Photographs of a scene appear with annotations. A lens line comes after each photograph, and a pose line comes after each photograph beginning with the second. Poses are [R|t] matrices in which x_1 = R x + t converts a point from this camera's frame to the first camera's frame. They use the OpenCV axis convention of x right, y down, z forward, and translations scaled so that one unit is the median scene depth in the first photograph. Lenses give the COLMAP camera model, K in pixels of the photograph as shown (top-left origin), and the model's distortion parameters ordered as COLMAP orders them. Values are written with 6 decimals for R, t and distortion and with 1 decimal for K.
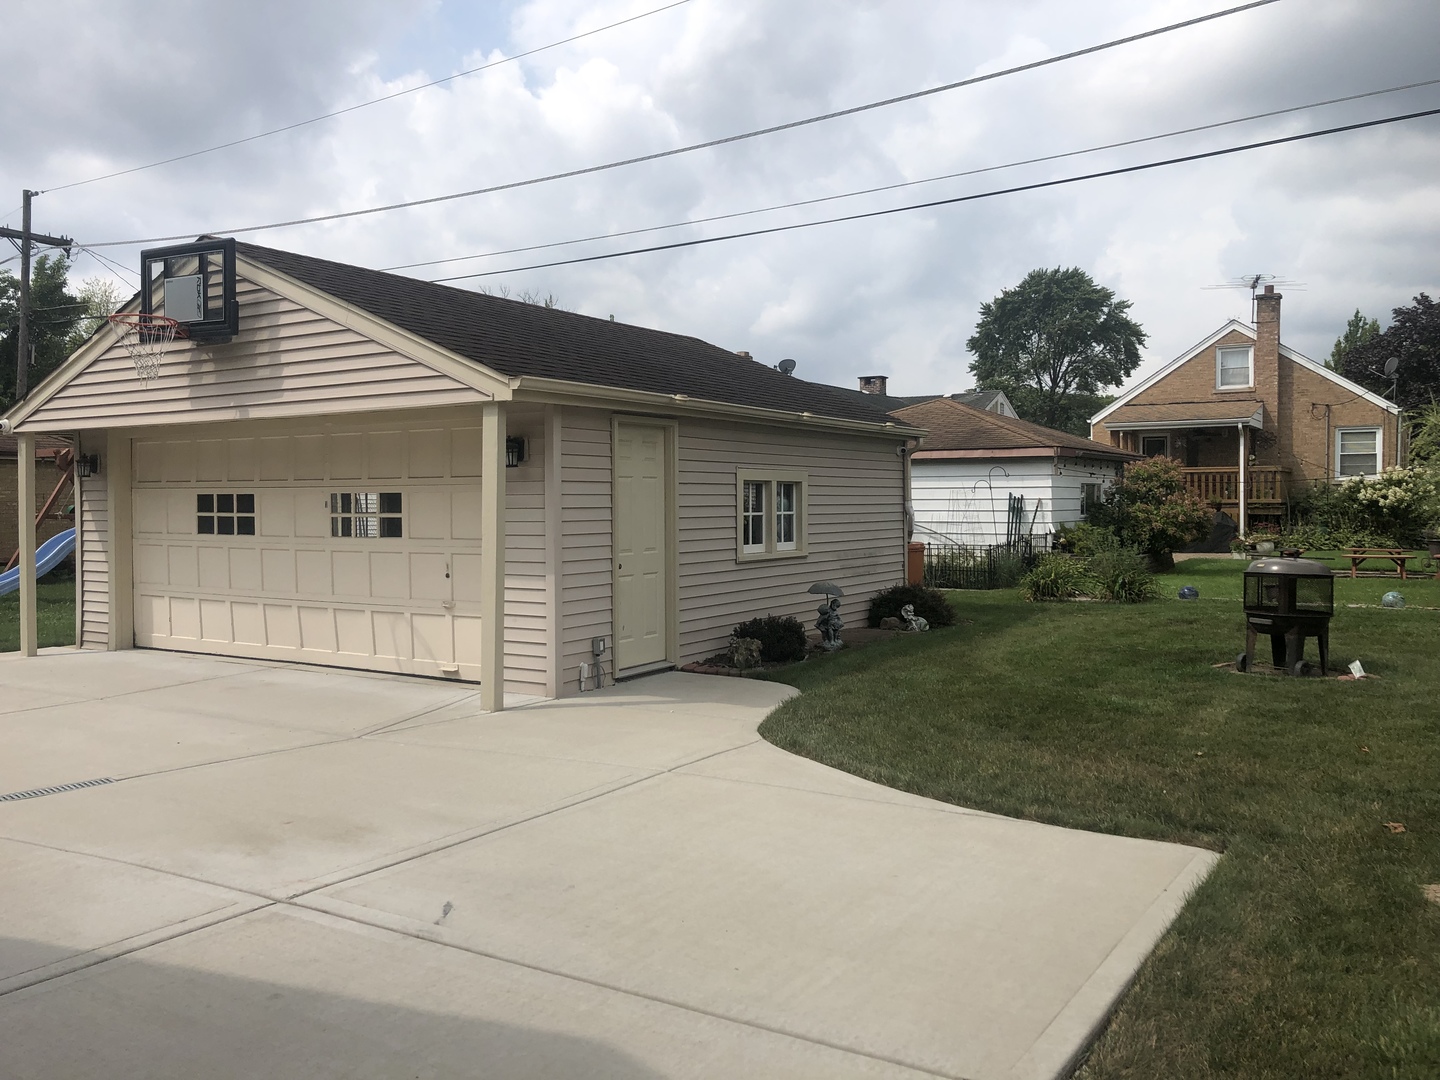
lens RADIAL K [[1274.4, 0, 720.0], [0, 1274.4, 540.0], [0, 0, 1]] dist [-0.104516, -0.003666]
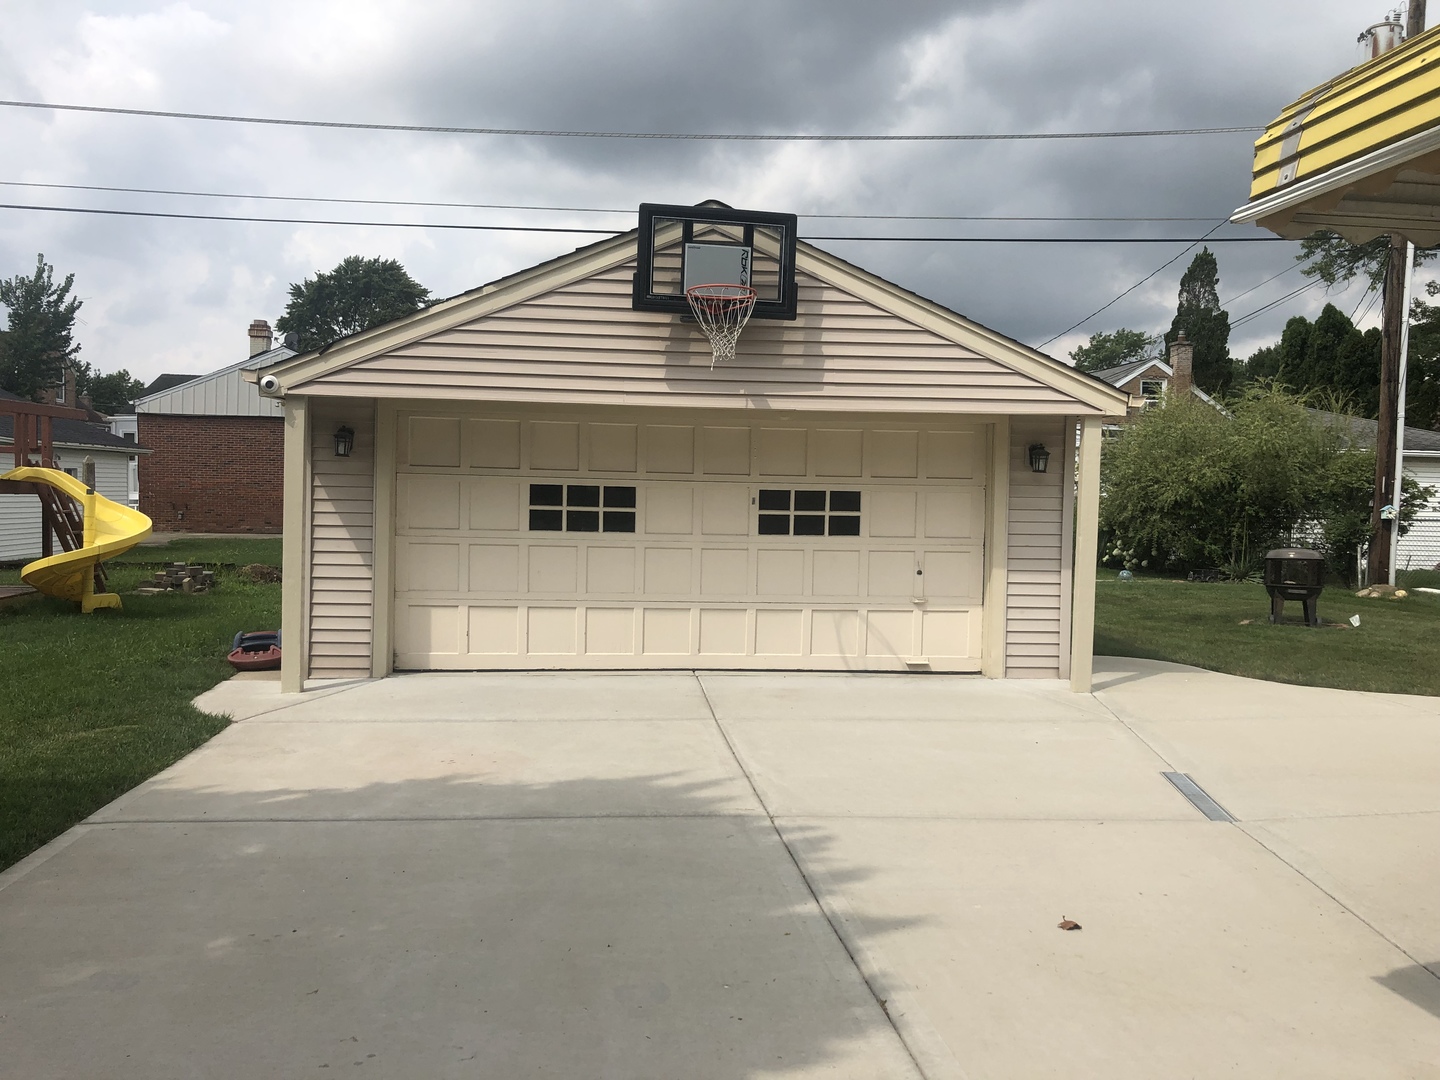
lens RADIAL K [[1230.0, 0, 720.0], [0, 1230.0, 540.0], [0, 0, 1]] dist [0.081304, -0.002280]
pose [[0.796965, -0.004404, 0.604009, -0.857187], [-0.002807, 0.999936, 0.010995, -0.008386], [-0.604018, -0.010458, 0.796902, 0.257673]]
